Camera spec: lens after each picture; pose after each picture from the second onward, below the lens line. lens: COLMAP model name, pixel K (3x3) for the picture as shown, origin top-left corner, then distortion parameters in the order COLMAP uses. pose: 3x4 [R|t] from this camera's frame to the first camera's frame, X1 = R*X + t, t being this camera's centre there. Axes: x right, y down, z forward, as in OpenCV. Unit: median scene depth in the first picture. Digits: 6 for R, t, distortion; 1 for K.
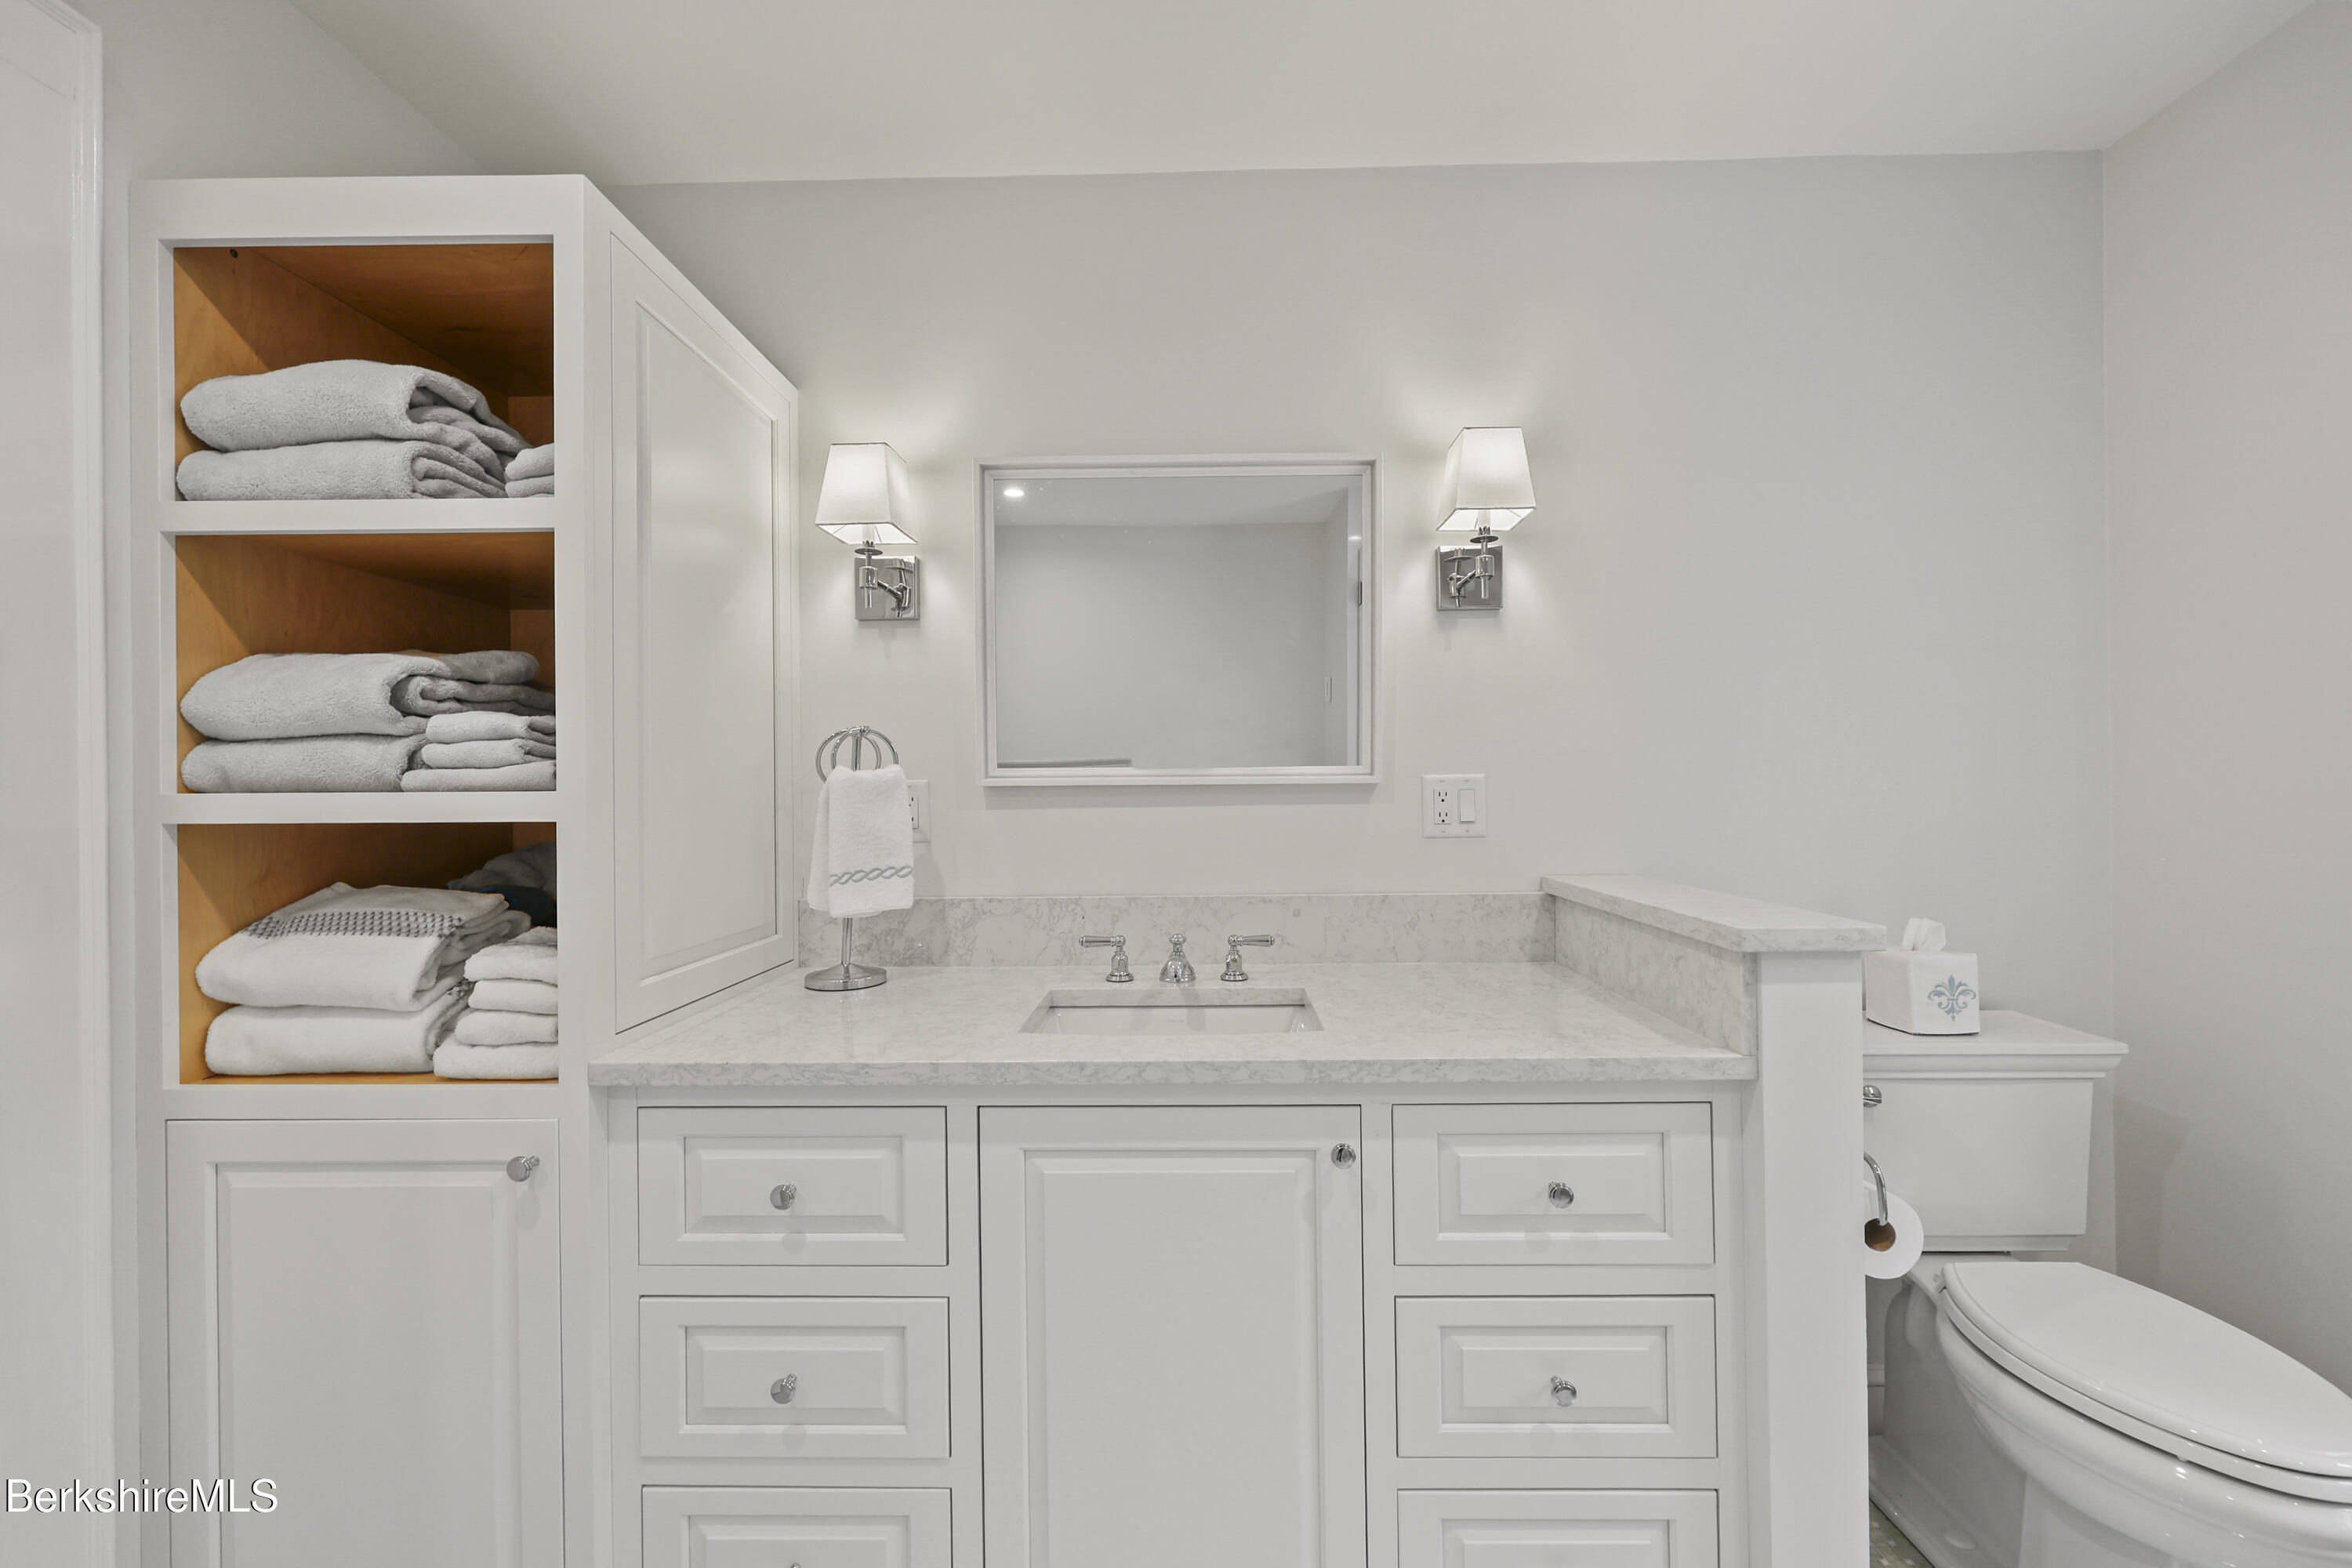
lens RADIAL K [[953.8, 0, 1182.4], [0, 953.8, 787.7], [0, 0, 1]] dist [-0.002930, 0.000359]
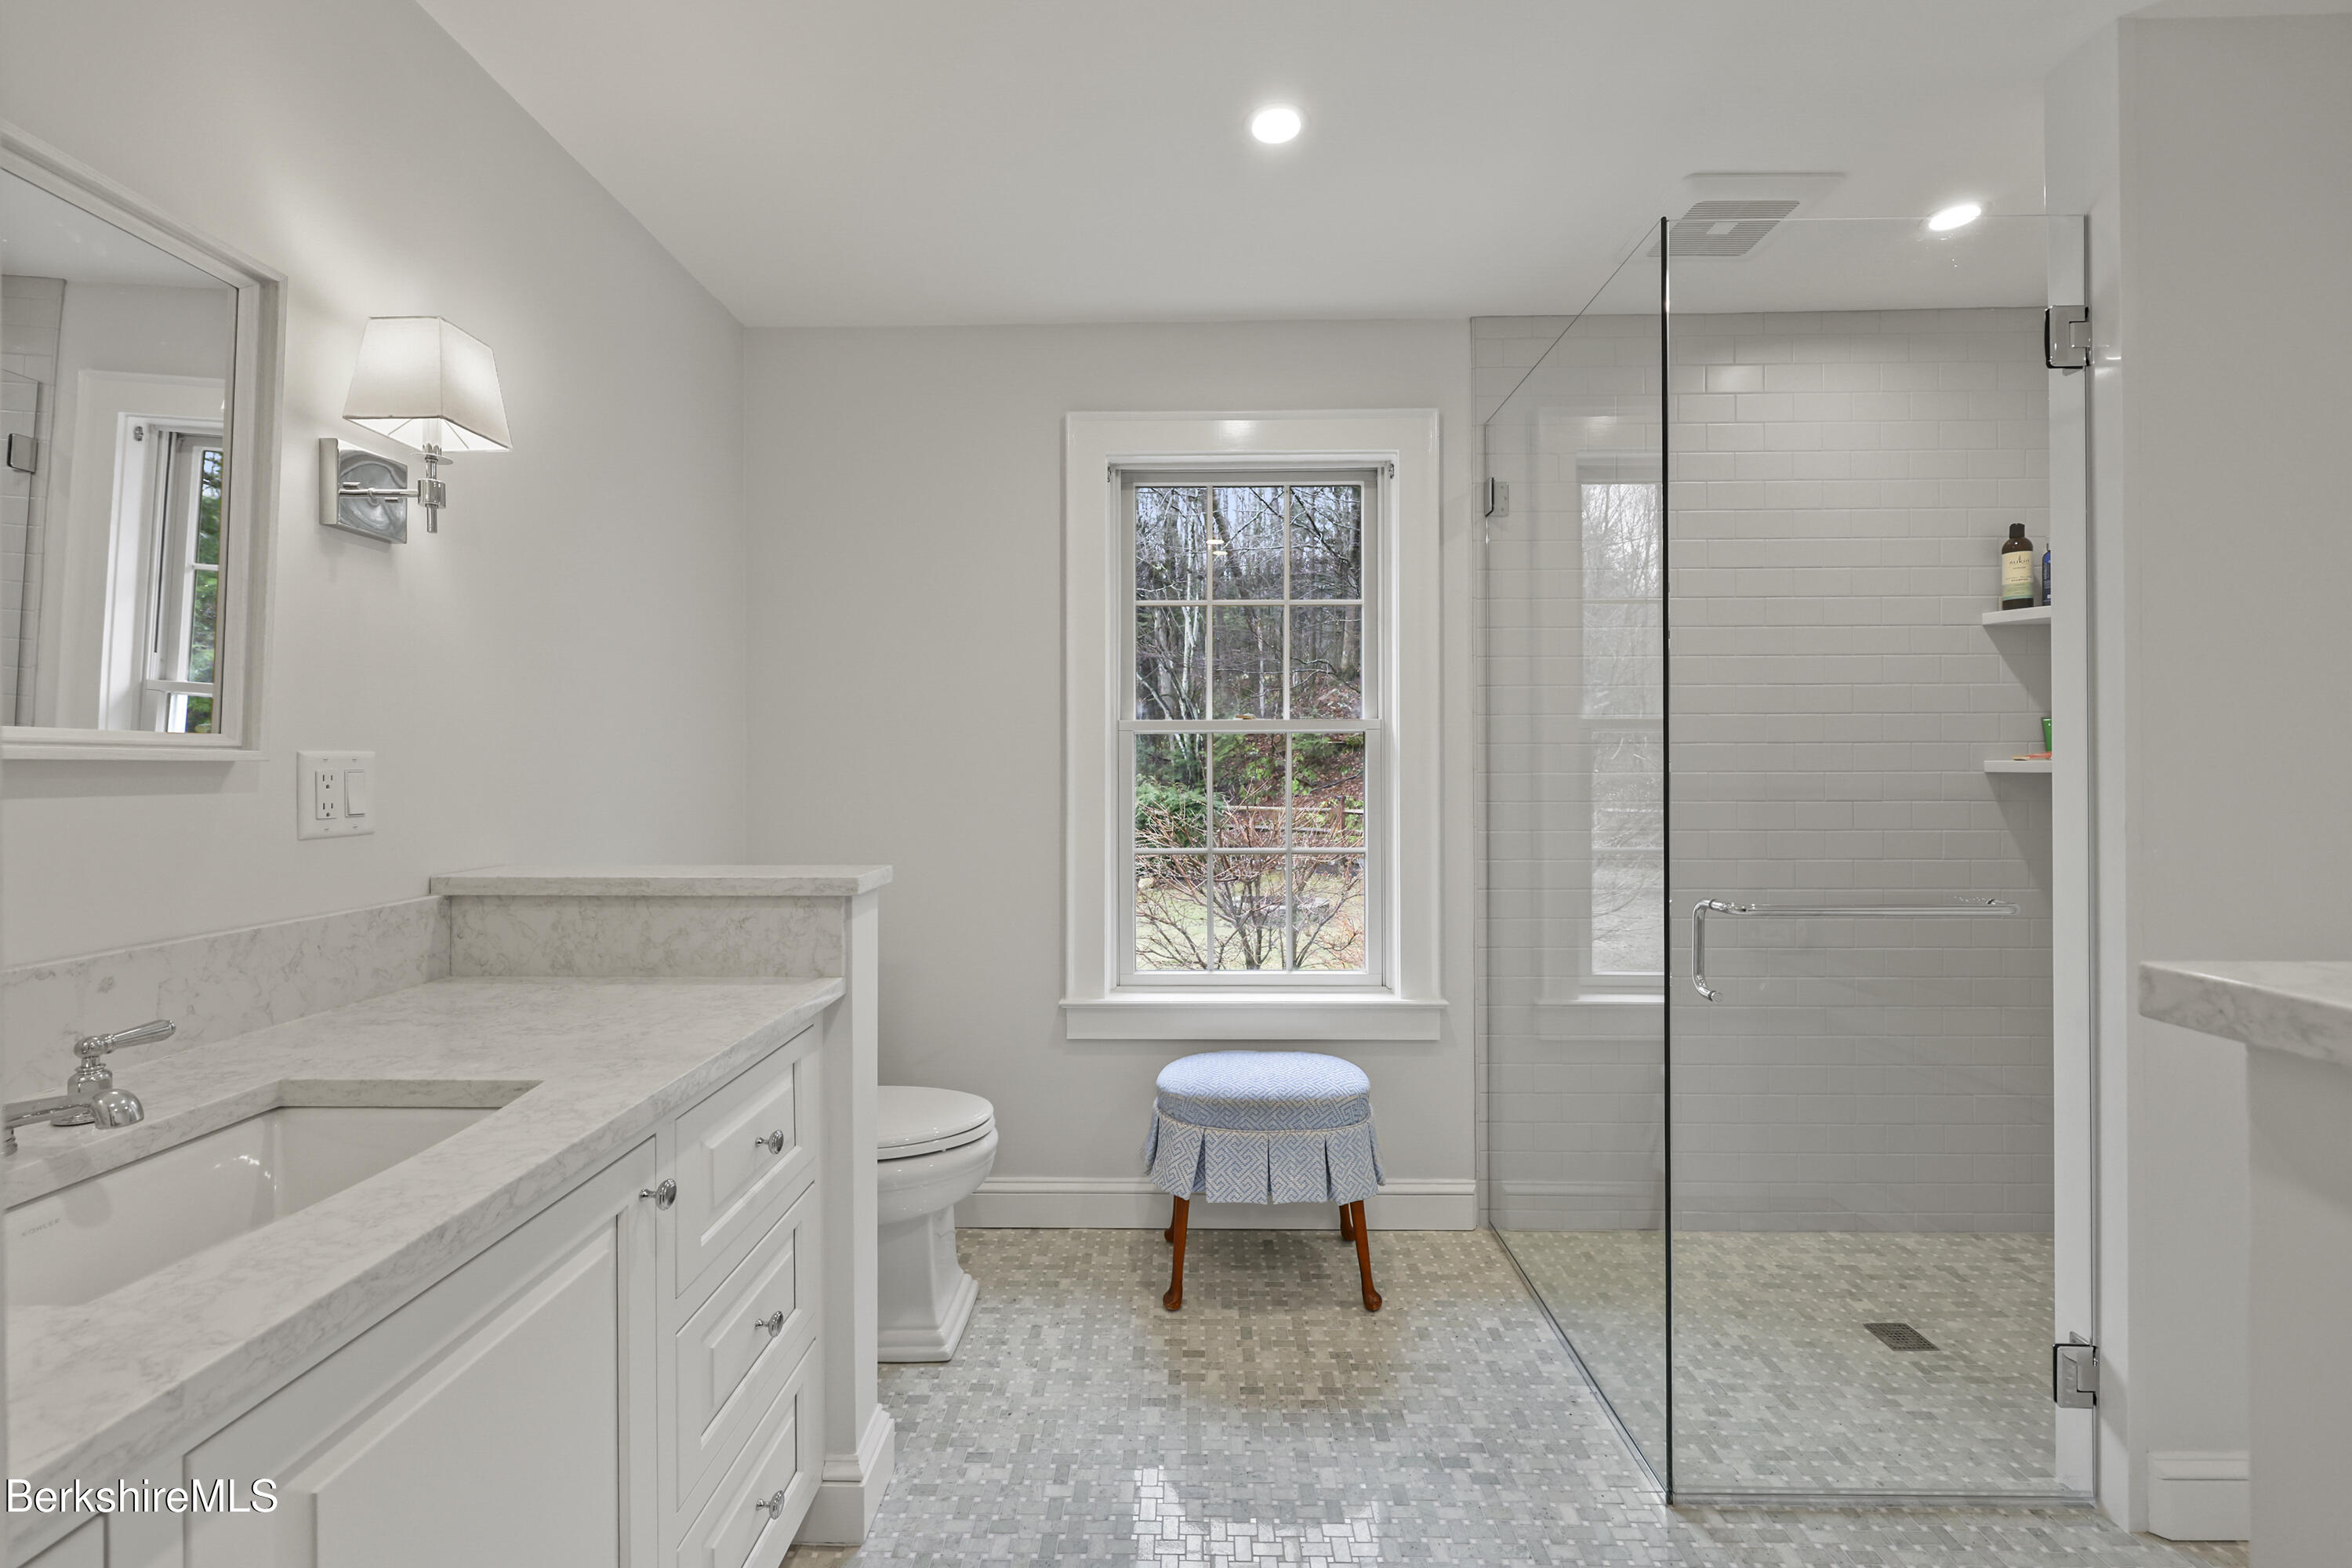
lens RADIAL K [[953.8, 0, 1181.0], [0, 953.8, 769.5], [0, 0, 1]] dist [-0.002930, 0.000359]
pose [[-0.005487, 0.007153, 0.999959, -0.459076], [0.001873, 0.999973, -0.007143, 0.006901], [-0.999983, 0.001833, -0.005500, 0.357042]]
